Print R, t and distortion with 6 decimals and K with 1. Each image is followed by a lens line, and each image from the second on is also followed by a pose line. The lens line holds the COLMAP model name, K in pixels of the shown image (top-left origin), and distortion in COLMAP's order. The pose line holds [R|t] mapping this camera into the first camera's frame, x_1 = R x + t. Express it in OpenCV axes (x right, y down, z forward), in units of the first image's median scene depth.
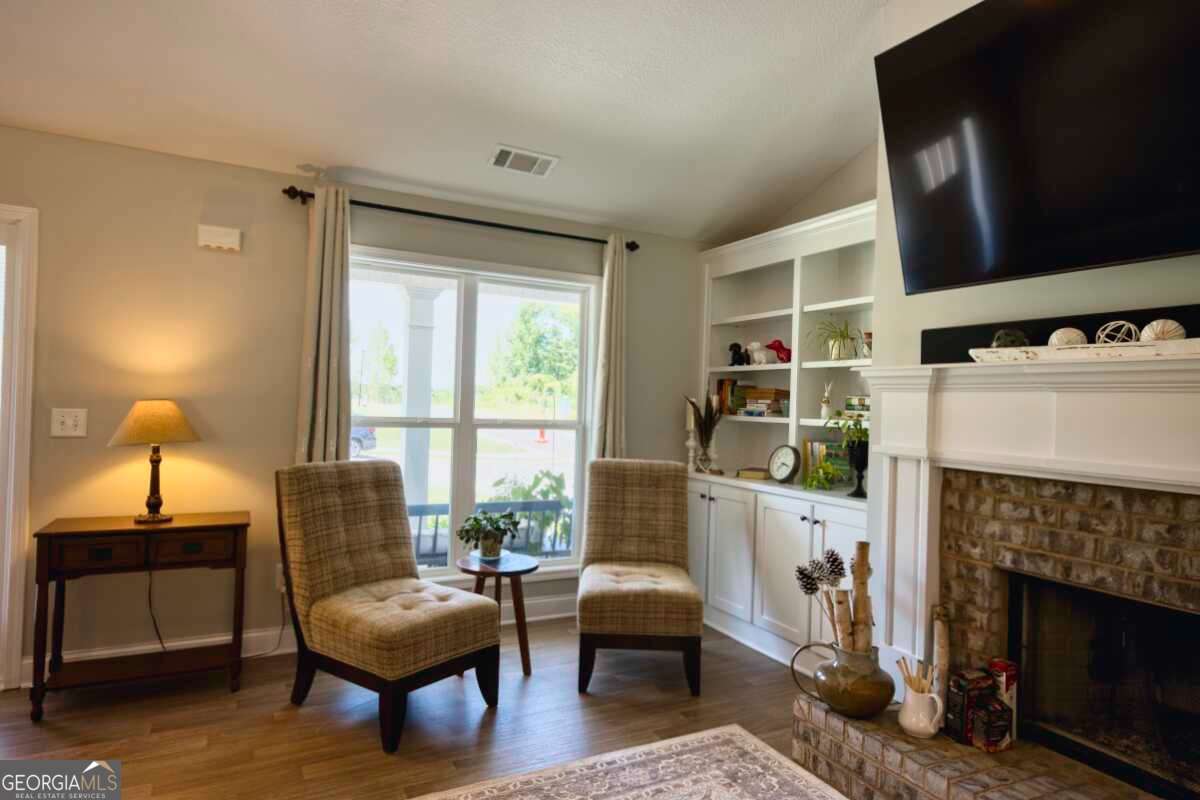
lens RADIAL K [[697.2, 0, 600.0], [0, 697.2, 400.0], [0, 0, 1]] dist [0.007340, 0.001277]
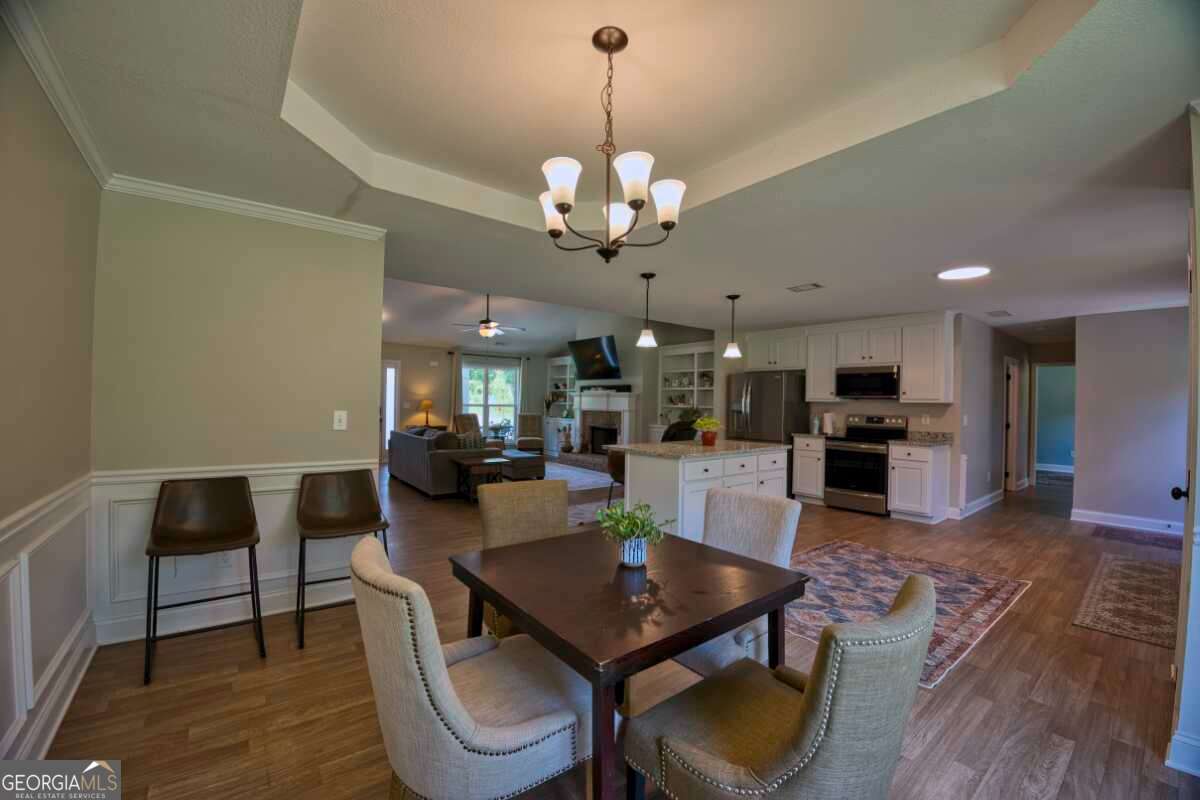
lens RADIAL K [[478.8, 0, 605.3], [0, 478.8, 400.3], [0, 0, 1]] dist [-0.050682, -0.000021]
pose [[0.981118, -0.015178, 0.192815, -0.066875], [0.013533, 0.999860, 0.009848, -0.016279], [-0.192938, -0.007053, 0.981186, -2.298194]]
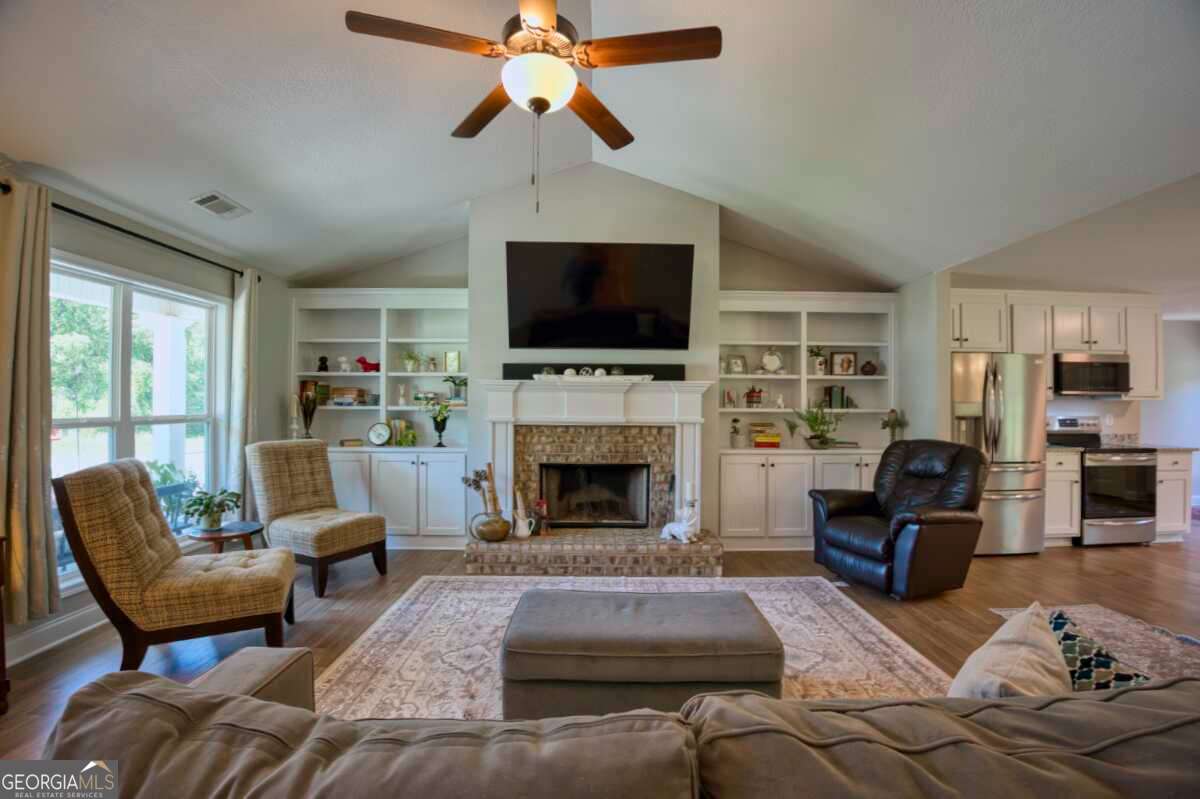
lens RADIAL K [[503.8, 0, 604.3], [0, 503.8, 401.8], [0, 0, 1]] dist [-0.046321, 0.000109]
pose [[0.451204, -0.028723, 0.891959, -0.664294], [0.004165, 0.999539, 0.030080, -0.021277], [-0.892411, -0.009857, 0.451115, 0.001514]]
